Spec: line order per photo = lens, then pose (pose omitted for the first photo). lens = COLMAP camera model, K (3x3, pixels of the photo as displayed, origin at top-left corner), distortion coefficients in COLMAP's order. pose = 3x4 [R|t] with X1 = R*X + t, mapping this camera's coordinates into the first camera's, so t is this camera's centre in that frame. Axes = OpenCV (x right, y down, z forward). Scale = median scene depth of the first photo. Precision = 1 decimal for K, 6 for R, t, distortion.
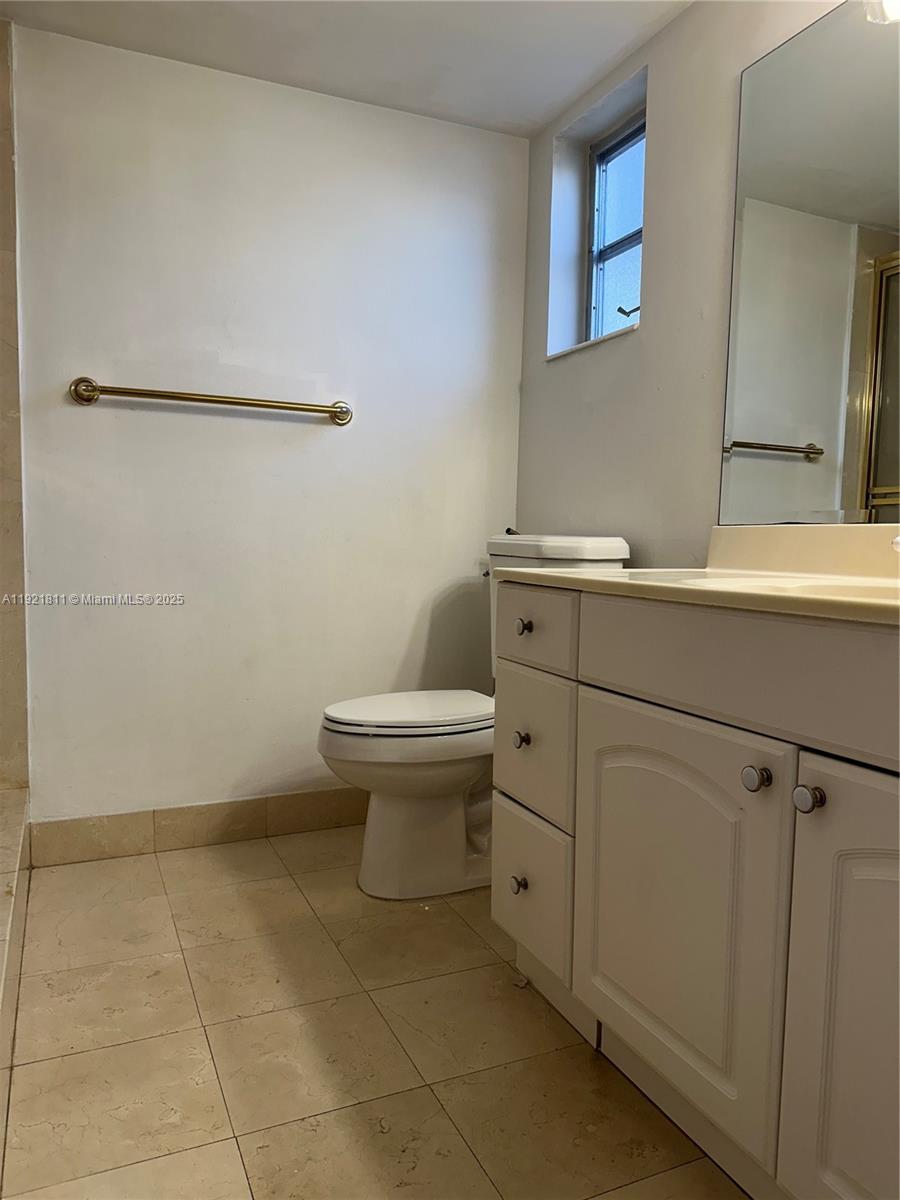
lens RADIAL K [[862.0, 0, 435.5], [0, 862.0, 604.0], [0, 0, 1]] dist [0.070518, -0.067714]
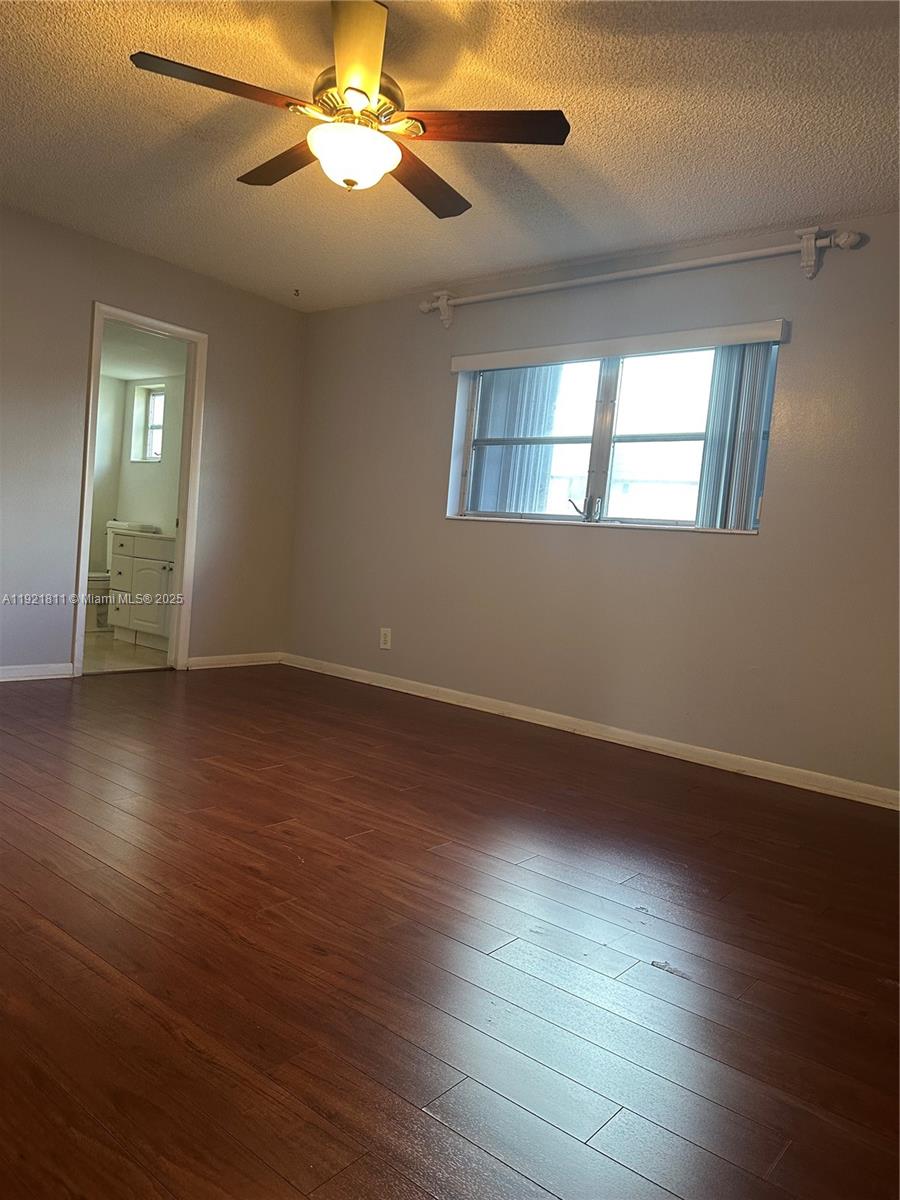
lens RADIAL K [[862.0, 0, 435.5], [0, 862.0, 604.0], [0, 0, 1]] dist [0.070518, -0.067714]
pose [[0.897059, 0.027138, 0.441077, -0.255084], [-0.032433, 0.999464, 0.004468, 0.164890], [-0.440719, -0.018314, 0.897458, -2.327987]]
